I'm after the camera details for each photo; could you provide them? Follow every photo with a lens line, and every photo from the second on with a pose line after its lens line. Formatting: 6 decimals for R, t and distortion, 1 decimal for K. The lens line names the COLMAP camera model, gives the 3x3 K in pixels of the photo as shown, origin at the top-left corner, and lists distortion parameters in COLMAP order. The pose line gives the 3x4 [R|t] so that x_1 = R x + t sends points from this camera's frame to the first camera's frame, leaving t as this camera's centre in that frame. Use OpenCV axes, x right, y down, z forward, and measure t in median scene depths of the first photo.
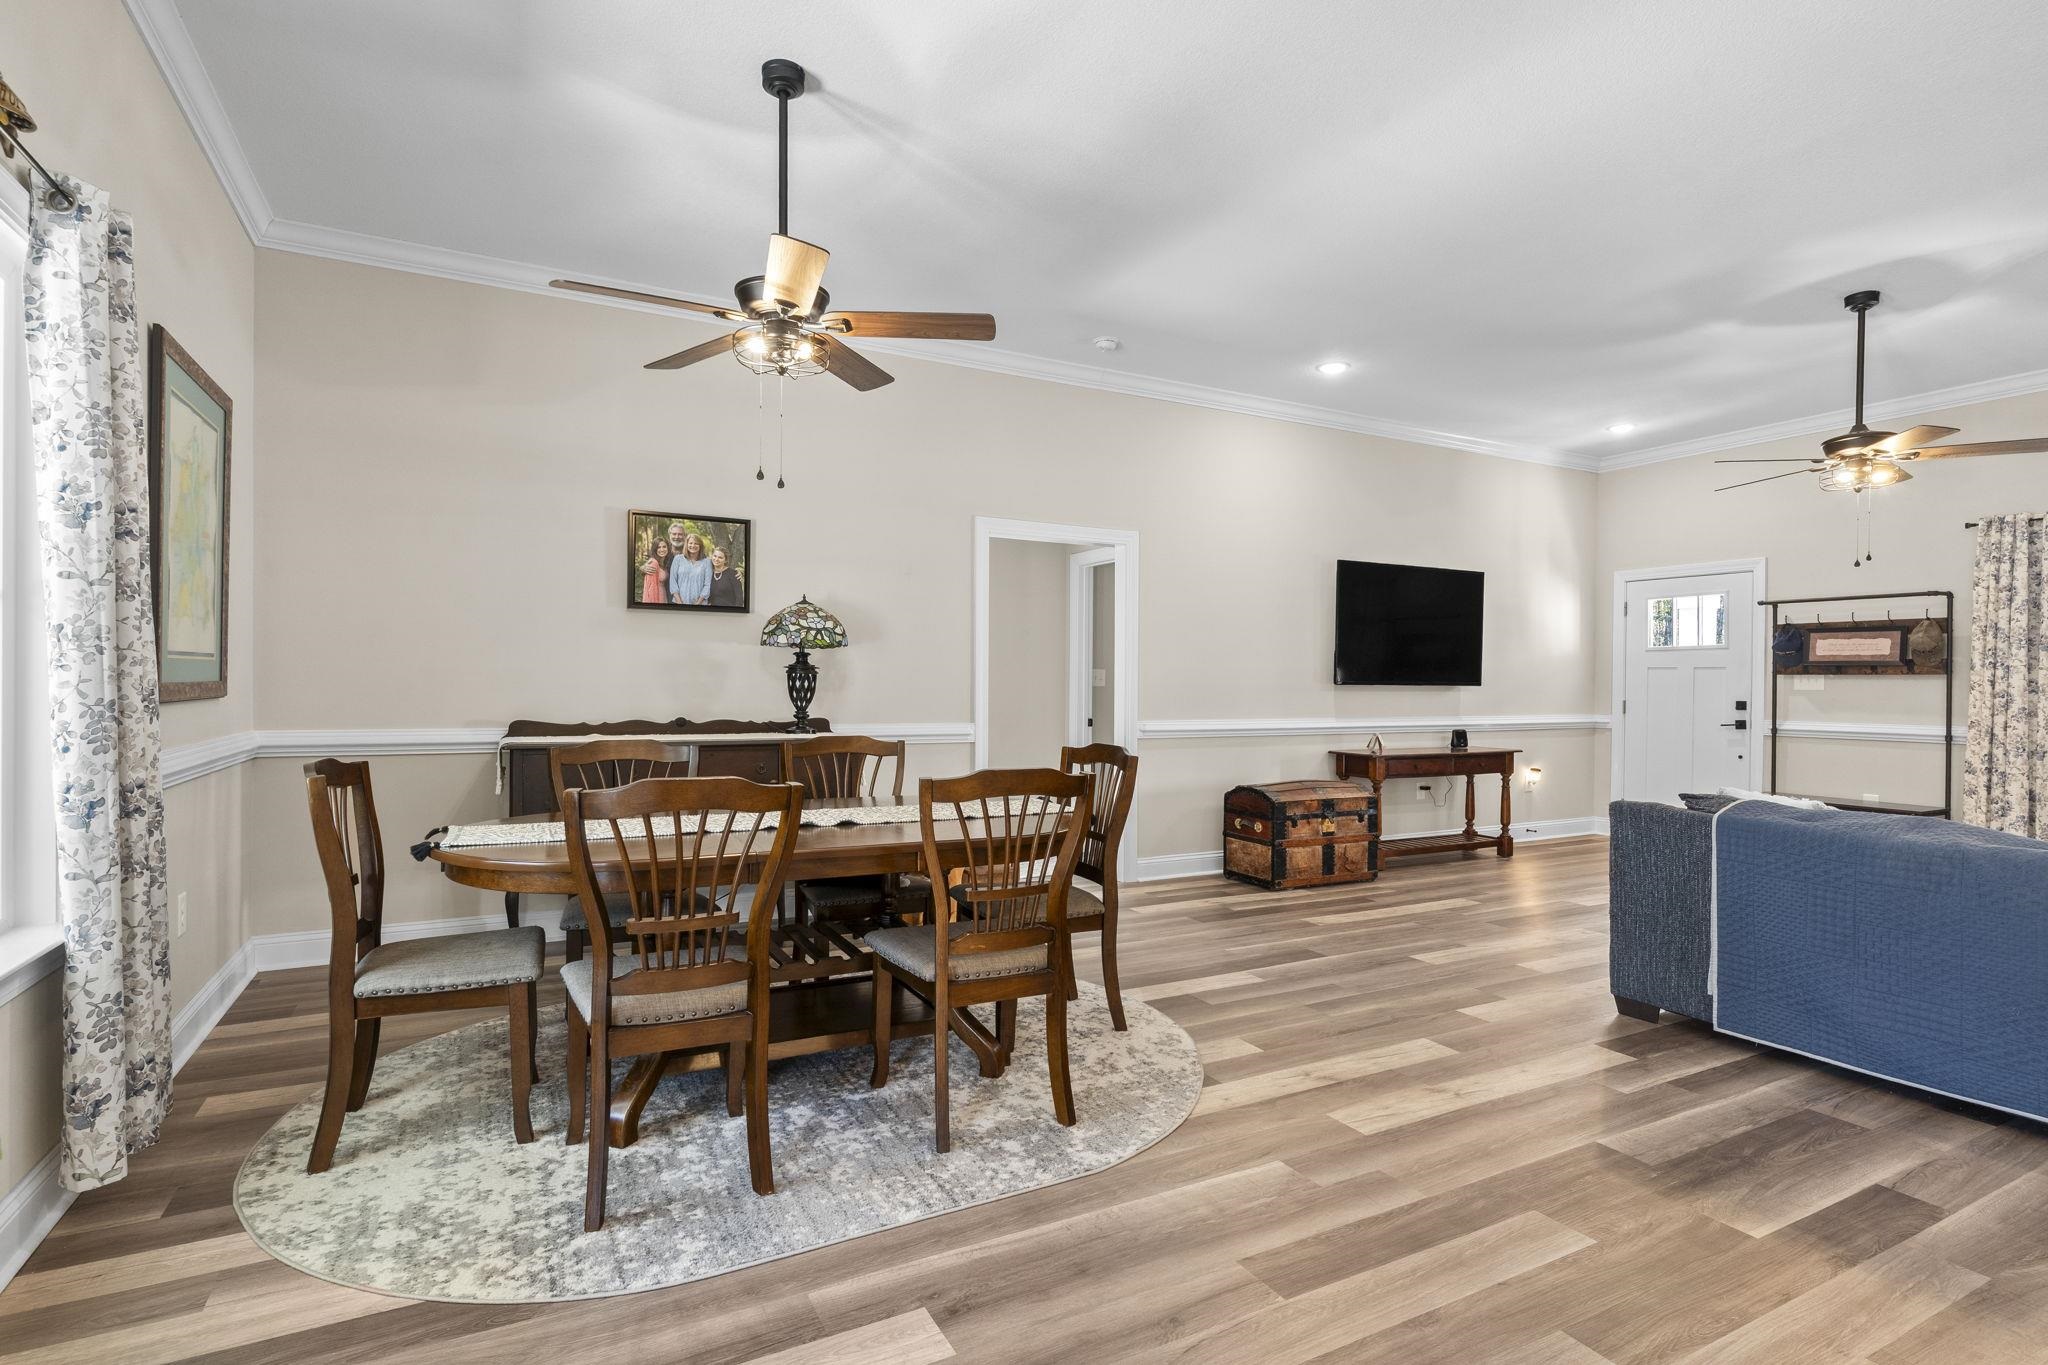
lens RADIAL K [[1001.9, 0, 1016.1], [0, 1001.9, 690.0], [0, 0, 1]] dist [0.000928, 0.001168]
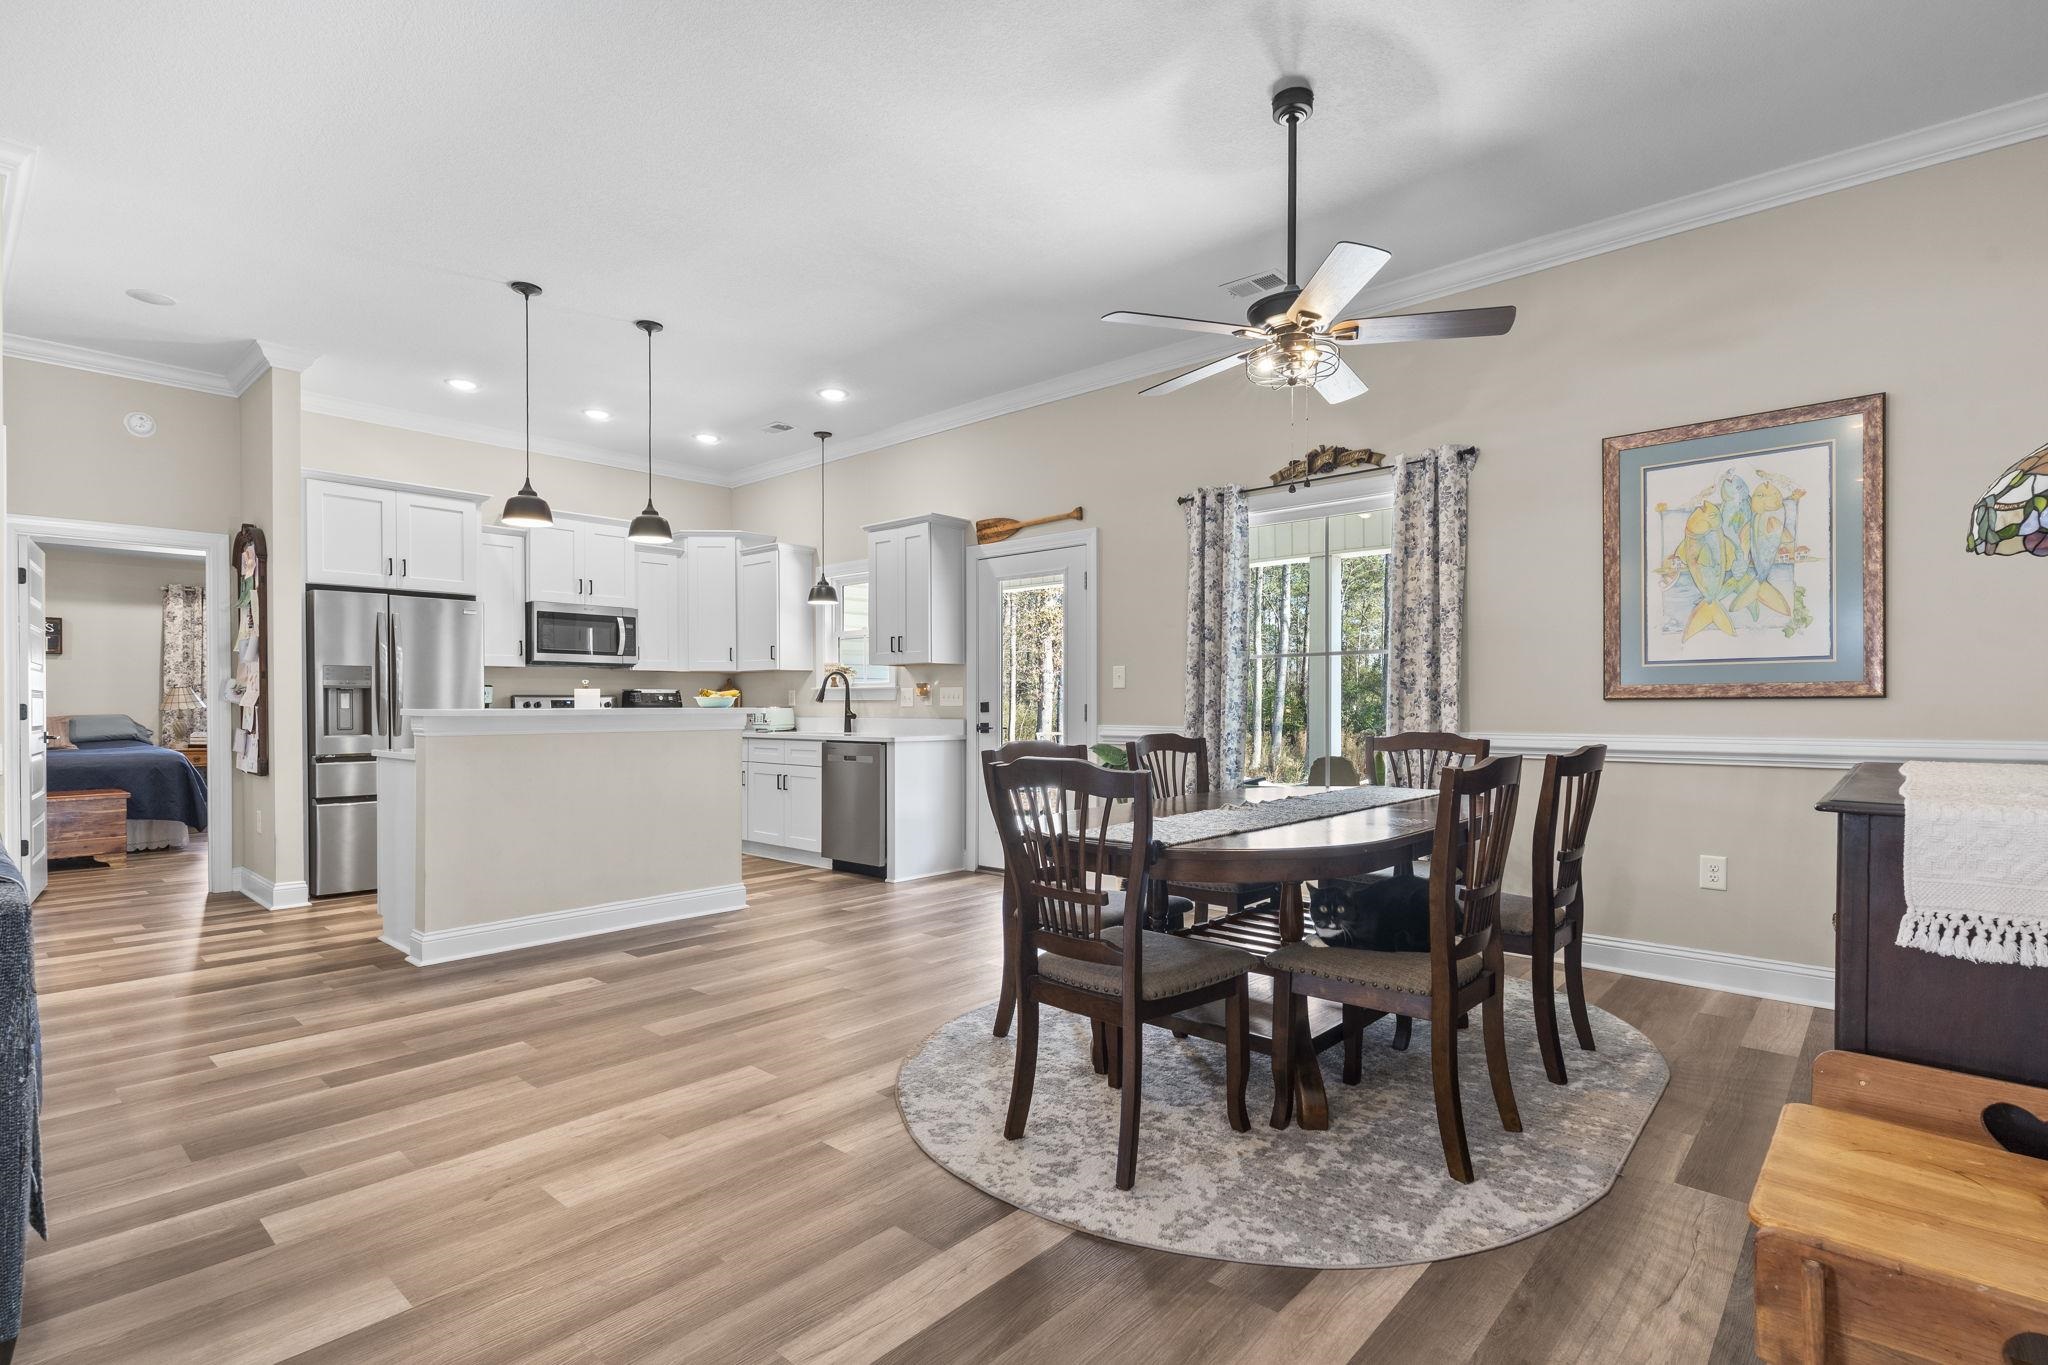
lens RADIAL K [[983.9, 0, 1020.0], [0, 983.9, 709.0], [0, 0, 1]] dist [0.000511, -0.000376]
pose [[-0.938276, -0.005304, -0.345848, 0.204465], [-0.009331, 0.999907, 0.009978, 0.009993], [0.345763, 0.012590, -0.938237, 0.971983]]
